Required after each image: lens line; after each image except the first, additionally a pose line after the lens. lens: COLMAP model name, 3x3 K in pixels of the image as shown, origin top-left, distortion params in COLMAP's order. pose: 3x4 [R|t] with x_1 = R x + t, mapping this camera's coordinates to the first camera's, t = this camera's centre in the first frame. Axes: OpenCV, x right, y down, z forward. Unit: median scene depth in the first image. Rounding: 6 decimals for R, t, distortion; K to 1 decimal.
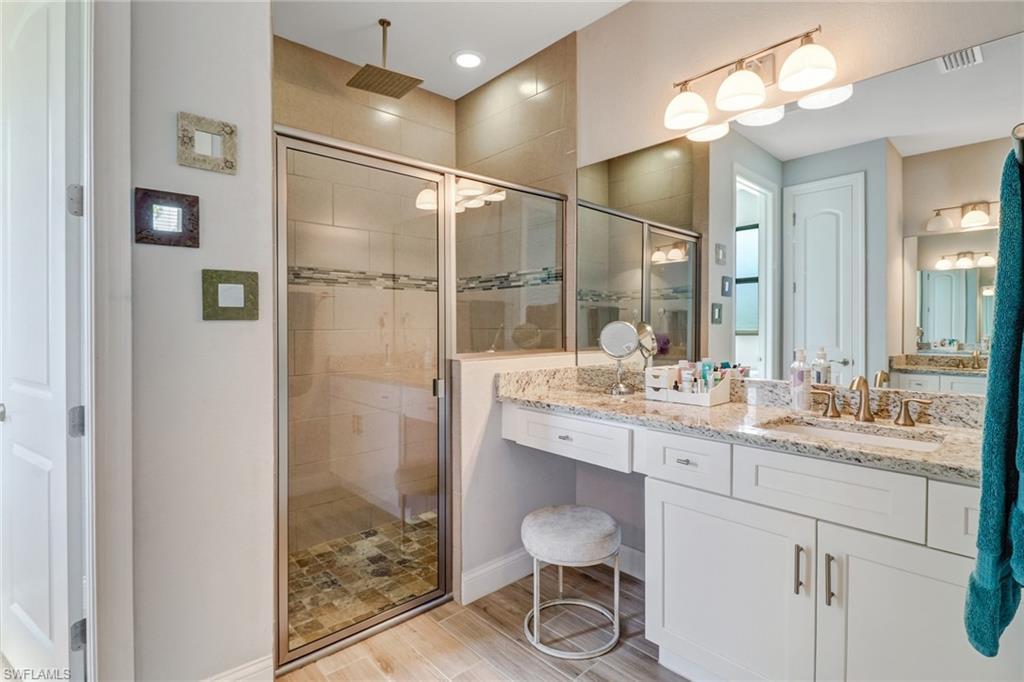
lens RADIAL K [[492.3, 0, 511.1], [0, 492.3, 334.4], [0, 0, 1]] dist [-0.005697, -0.002780]
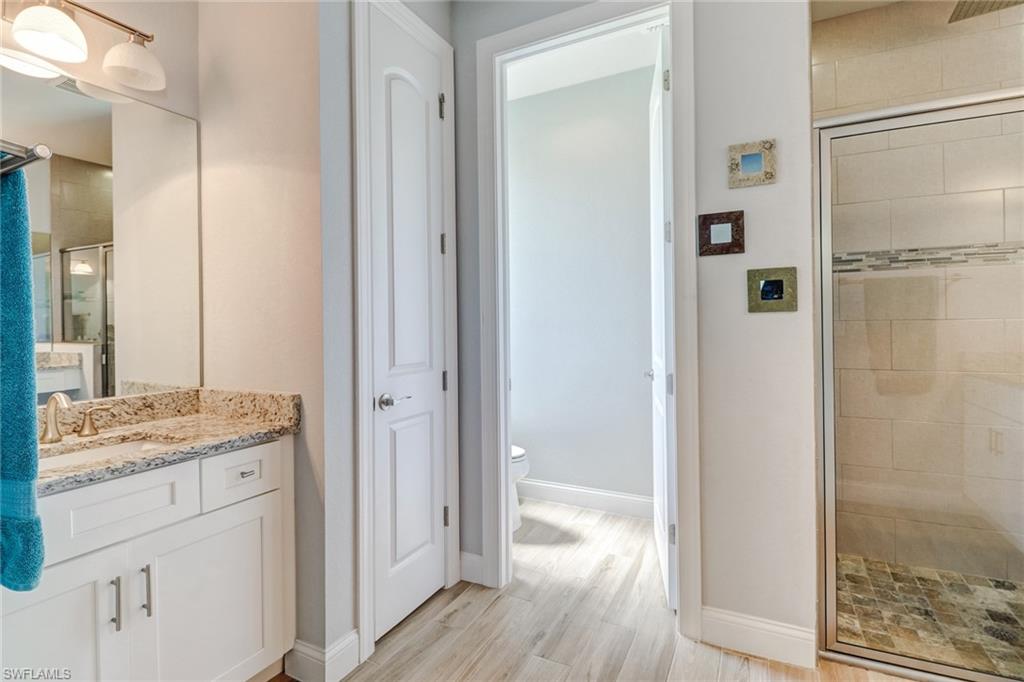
lens RADIAL K [[492.3, 0, 510.8], [0, 492.3, 334.2], [0, 0, 1]] dist [-0.005697, -0.002780]
pose [[0.351417, 0.015544, -0.936090, 0.182442], [-0.000475, 0.999865, 0.016425, 0.003350], [0.936219, -0.005328, 0.351377, 0.020304]]
